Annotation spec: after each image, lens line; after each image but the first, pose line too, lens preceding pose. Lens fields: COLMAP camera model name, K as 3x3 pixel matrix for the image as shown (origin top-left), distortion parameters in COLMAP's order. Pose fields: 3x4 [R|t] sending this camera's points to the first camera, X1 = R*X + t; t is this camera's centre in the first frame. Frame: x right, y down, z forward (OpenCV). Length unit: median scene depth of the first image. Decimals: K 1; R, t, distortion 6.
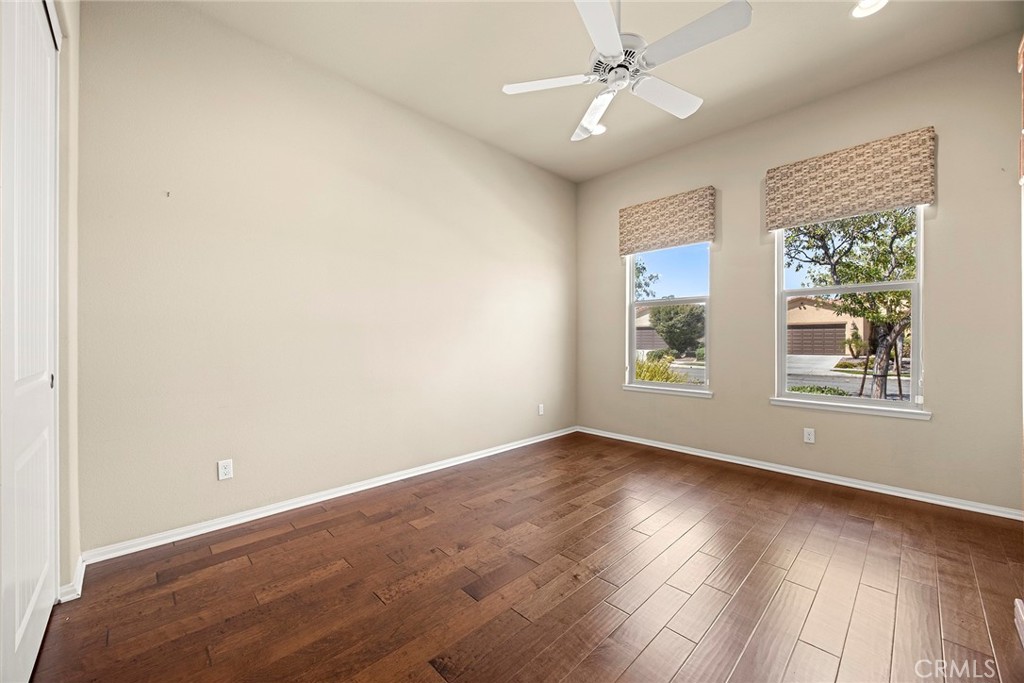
lens RADIAL K [[391.1, 0, 514.1], [0, 391.1, 343.0], [0, 0, 1]] dist [-0.011219, 0.000433]
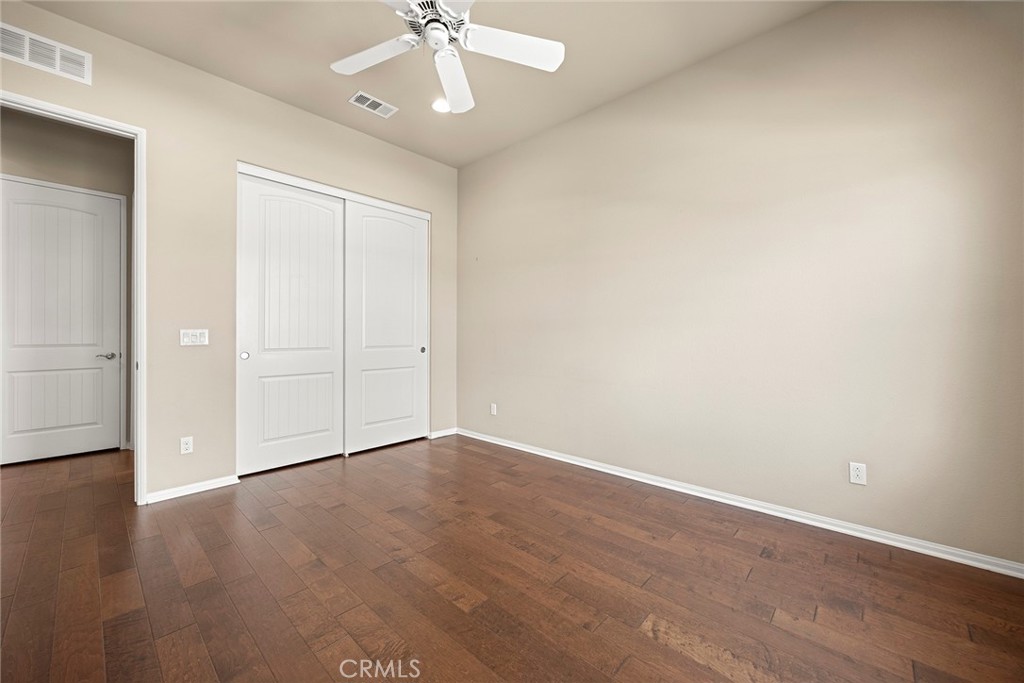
lens RADIAL K [[391.1, 0, 514.3], [0, 391.1, 338.7], [0, 0, 1]] dist [-0.011219, 0.000433]
pose [[0.057062, 0.009190, -0.998328, 0.816673], [-0.004865, 0.999948, 0.008927, -0.006063], [0.998359, 0.004347, 0.057103, 0.810692]]
